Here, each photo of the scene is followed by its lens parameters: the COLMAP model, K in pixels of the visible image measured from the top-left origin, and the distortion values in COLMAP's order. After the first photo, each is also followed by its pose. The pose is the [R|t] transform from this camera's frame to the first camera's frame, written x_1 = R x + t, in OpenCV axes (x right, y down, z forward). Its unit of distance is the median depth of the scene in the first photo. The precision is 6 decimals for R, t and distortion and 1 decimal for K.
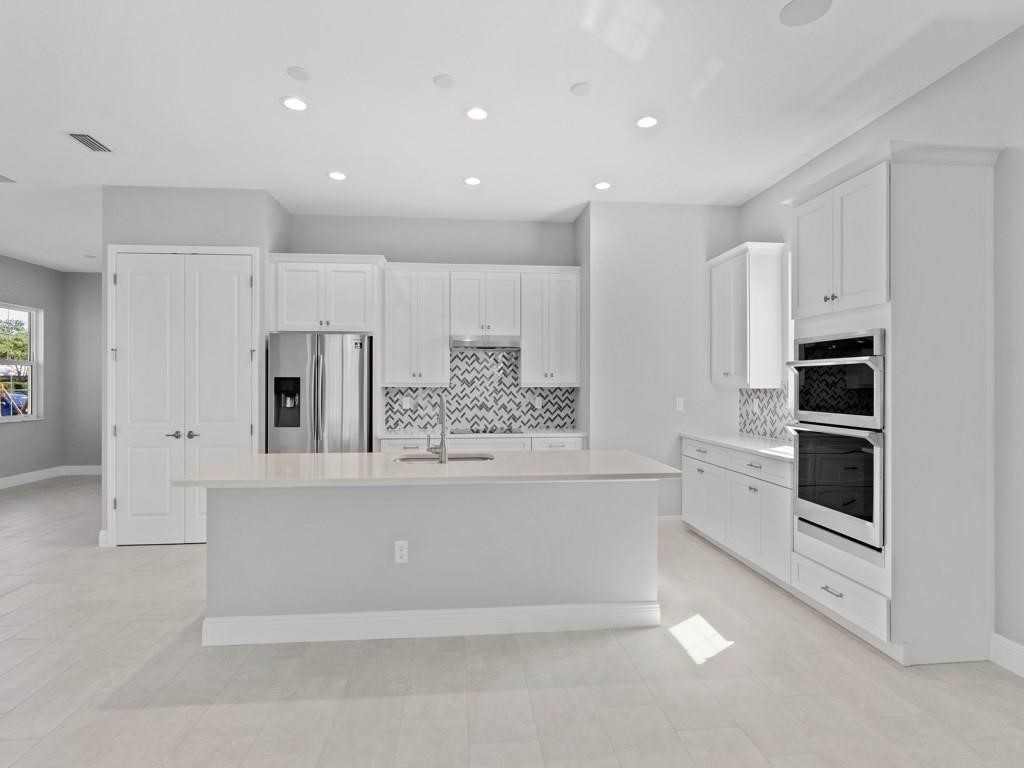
lens RADIAL K [[532.3, 0, 512.0], [0, 532.3, 384.0], [0, 0, 1]] dist [-0.002164, -0.000344]
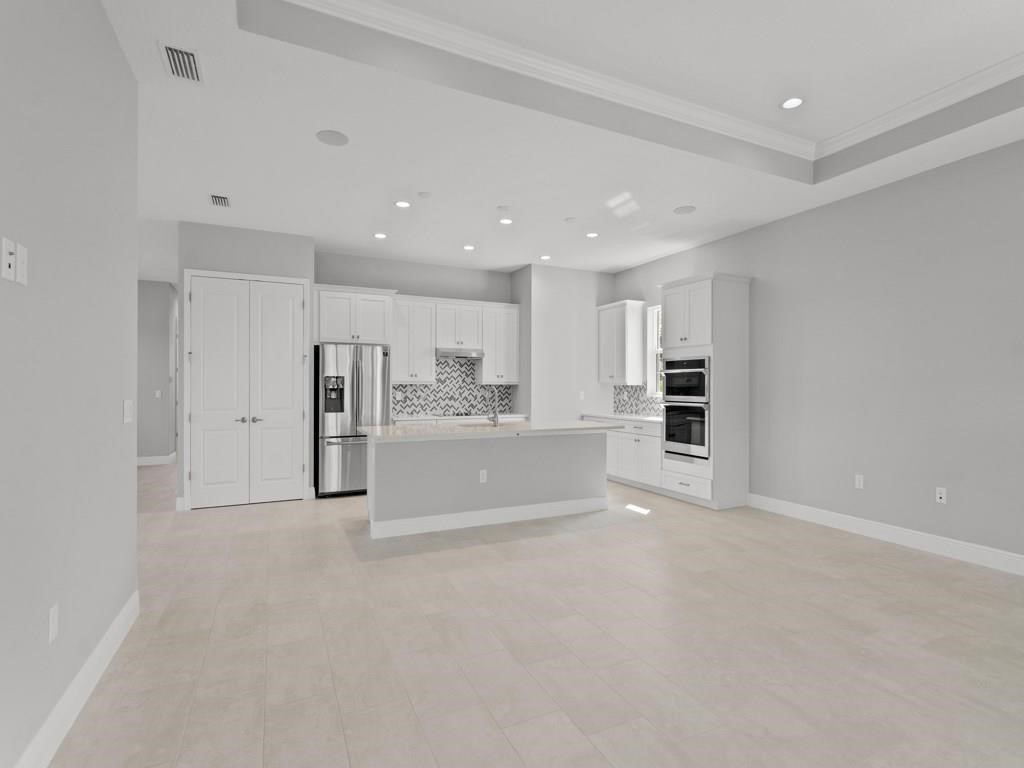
lens RADIAL K [[497.1, 0, 512.0], [0, 497.1, 385.5], [0, 0, 1]] dist [0.000373, 0.000382]
pose [[0.938613, 0.002444, 0.344963, -0.419521], [-0.002099, 0.999997, -0.001372, 0.011406], [-0.344966, 0.000564, 0.938615, -0.346630]]
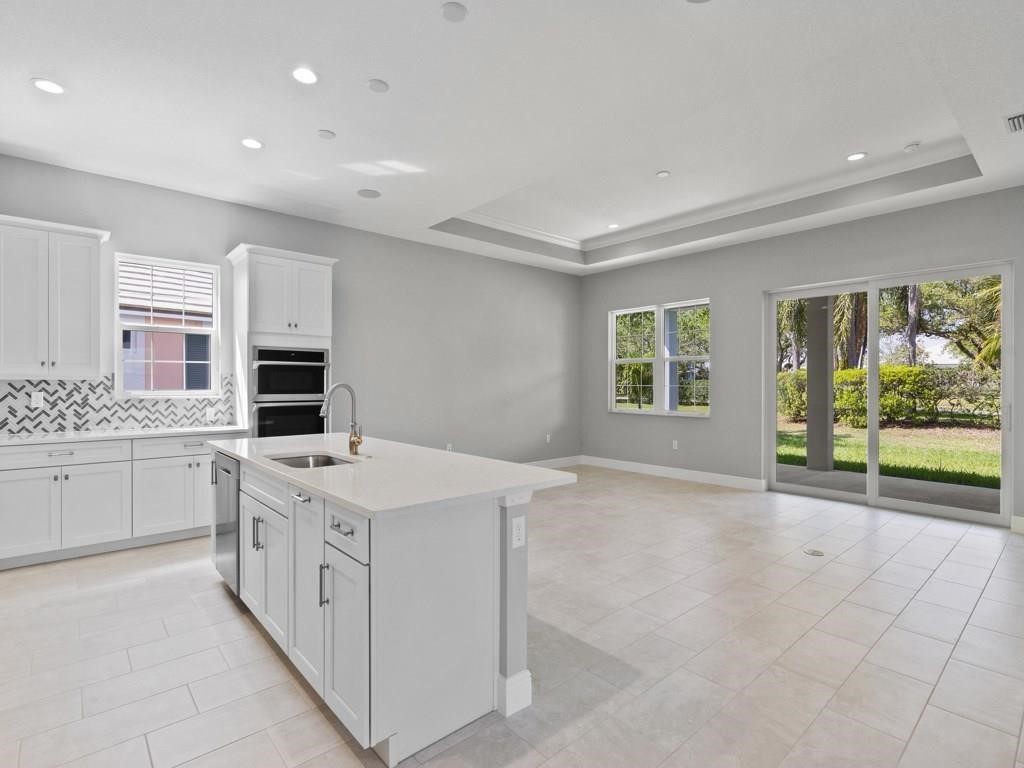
lens RADIAL K [[506.7, 0, 513.1], [0, 506.7, 379.9], [0, 0, 1]] dist [-0.002157, -0.000708]
pose [[-0.588091, 0.003587, 0.808787, -0.691632], [-0.002462, 0.999978, -0.006226, 0.011213], [-0.808791, -0.005653, -0.588069, 0.864214]]
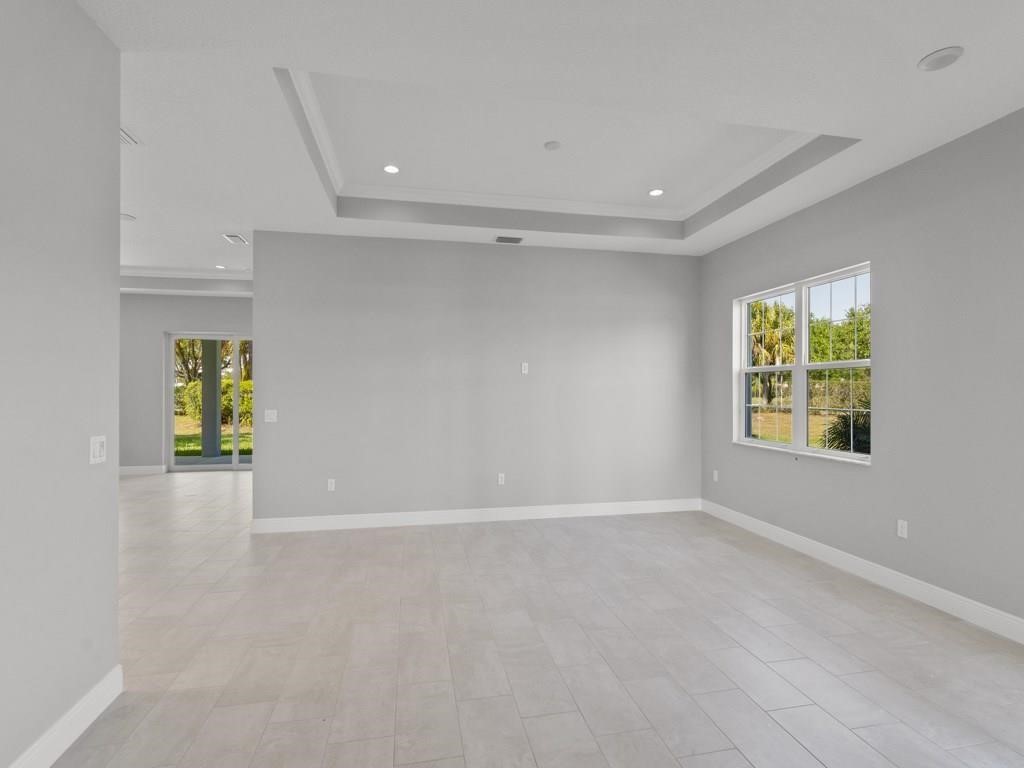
lens RADIAL K [[497.1, 0, 512.0], [0, 497.1, 385.5], [0, 0, 1]] dist [0.000373, 0.000382]
pose [[-0.994488, -0.004190, -0.104762, -1.079886], [-0.003175, 0.999946, -0.009856, -0.016487], [0.104798, -0.009469, -0.994448, 1.501177]]
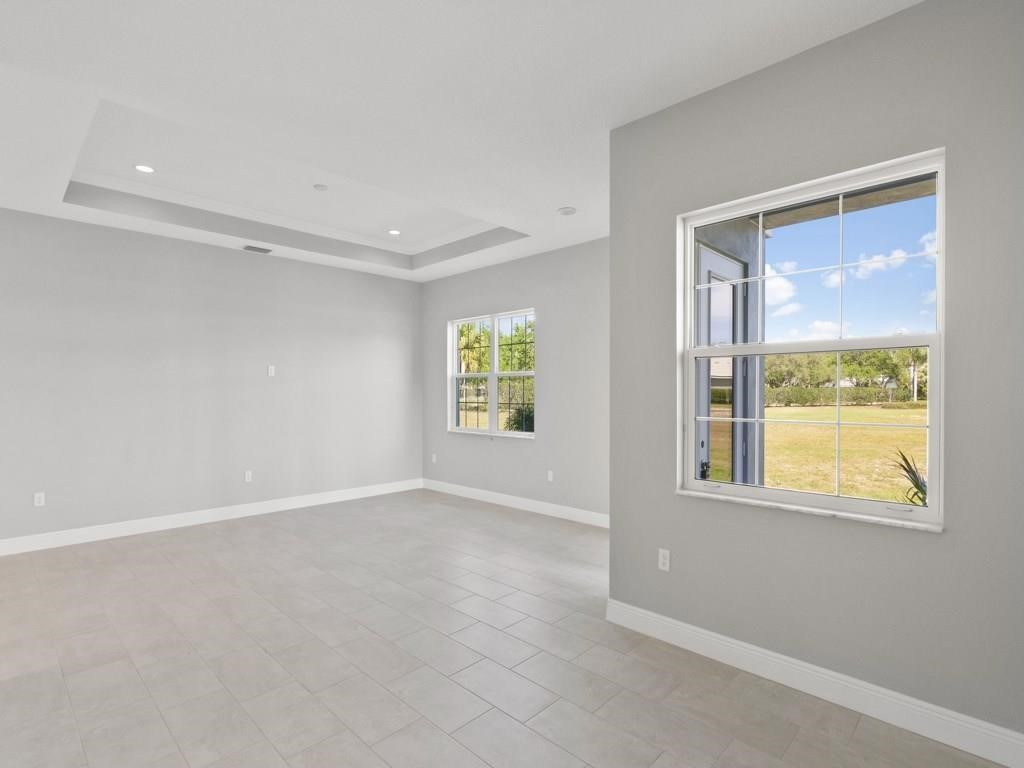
lens RADIAL K [[497.1, 0, 512.0], [0, 497.1, 385.5], [0, 0, 1]] dist [0.000373, 0.000382]
pose [[-0.768173, -0.007795, -0.640195, -0.870408], [0.000708, 0.999915, -0.013024, -0.015285], [0.640242, -0.010458, -0.768102, 1.714351]]
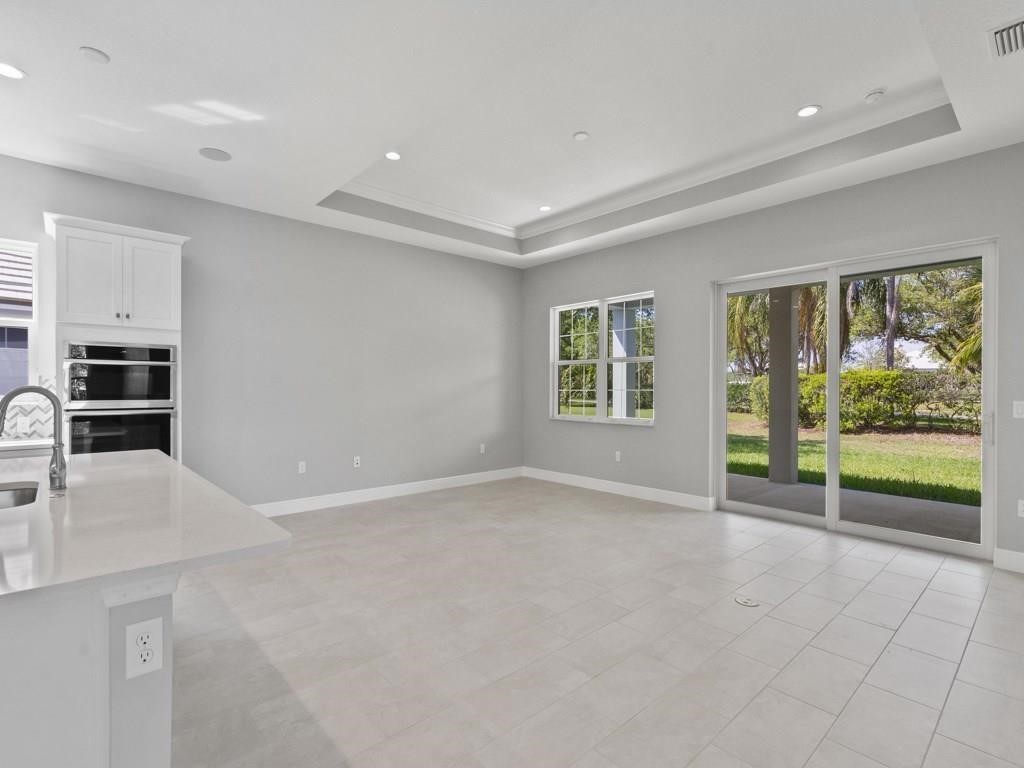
lens RADIAL K [[497.1, 0, 512.0], [0, 497.1, 385.5], [0, 0, 1]] dist [0.000373, 0.000382]
pose [[-0.598730, 0.000925, 0.800951, -0.643440], [-0.002937, 0.999990, -0.003350, 0.011392], [-0.800946, -0.004358, -0.598721, 0.605178]]
